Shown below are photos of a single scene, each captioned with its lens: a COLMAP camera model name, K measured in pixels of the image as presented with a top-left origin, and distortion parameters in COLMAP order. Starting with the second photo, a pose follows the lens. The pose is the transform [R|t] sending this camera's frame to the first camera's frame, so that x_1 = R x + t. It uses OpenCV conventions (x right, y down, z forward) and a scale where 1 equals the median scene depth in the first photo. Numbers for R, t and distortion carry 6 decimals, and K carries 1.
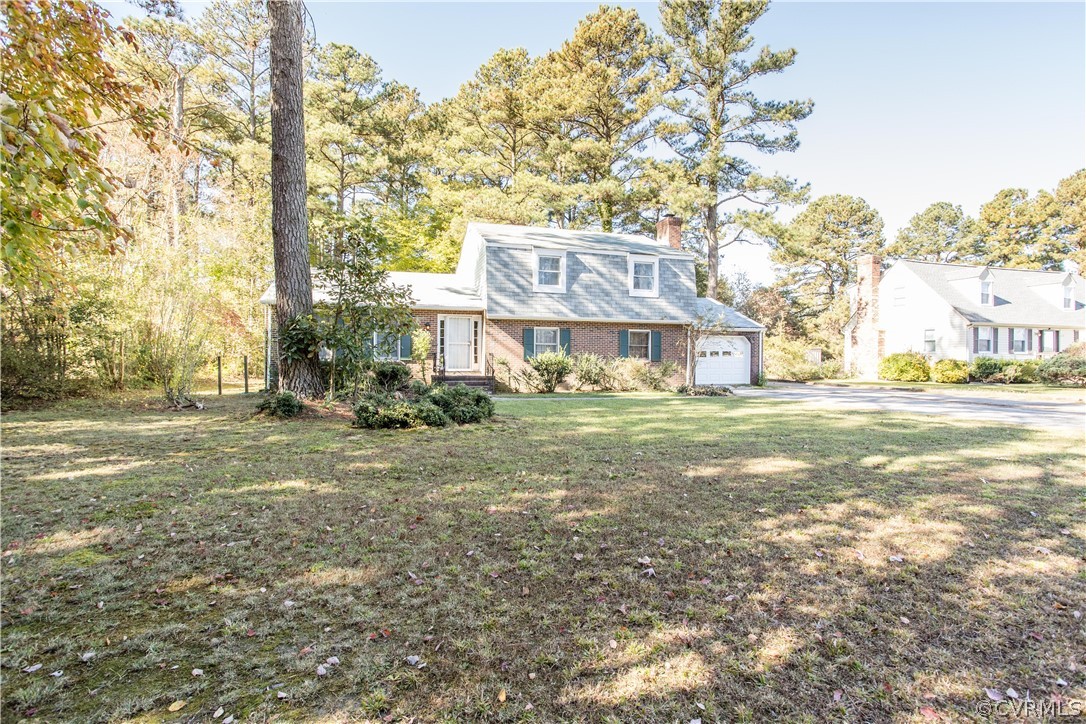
lens RADIAL K [[567.2, 0, 543.0], [0, 567.2, 362.0], [0, 0, 1]] dist [-0.000489, 0.001595]
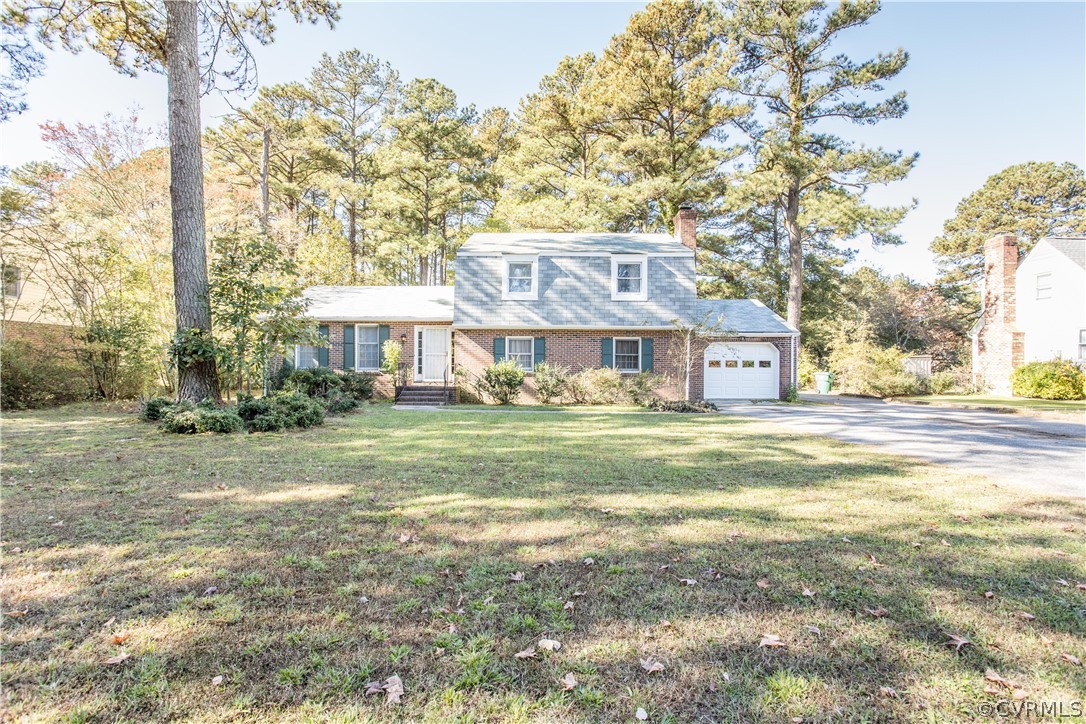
lens RADIAL K [[567.2, 0, 543.0], [0, 567.2, 362.0], [0, 0, 1]] dist [-0.000489, 0.001595]
pose [[0.948128, -0.005881, -0.317835, 0.335799], [-0.001268, 0.999751, -0.022280, 0.003164], [0.317887, 0.021527, 0.947884, 0.104005]]
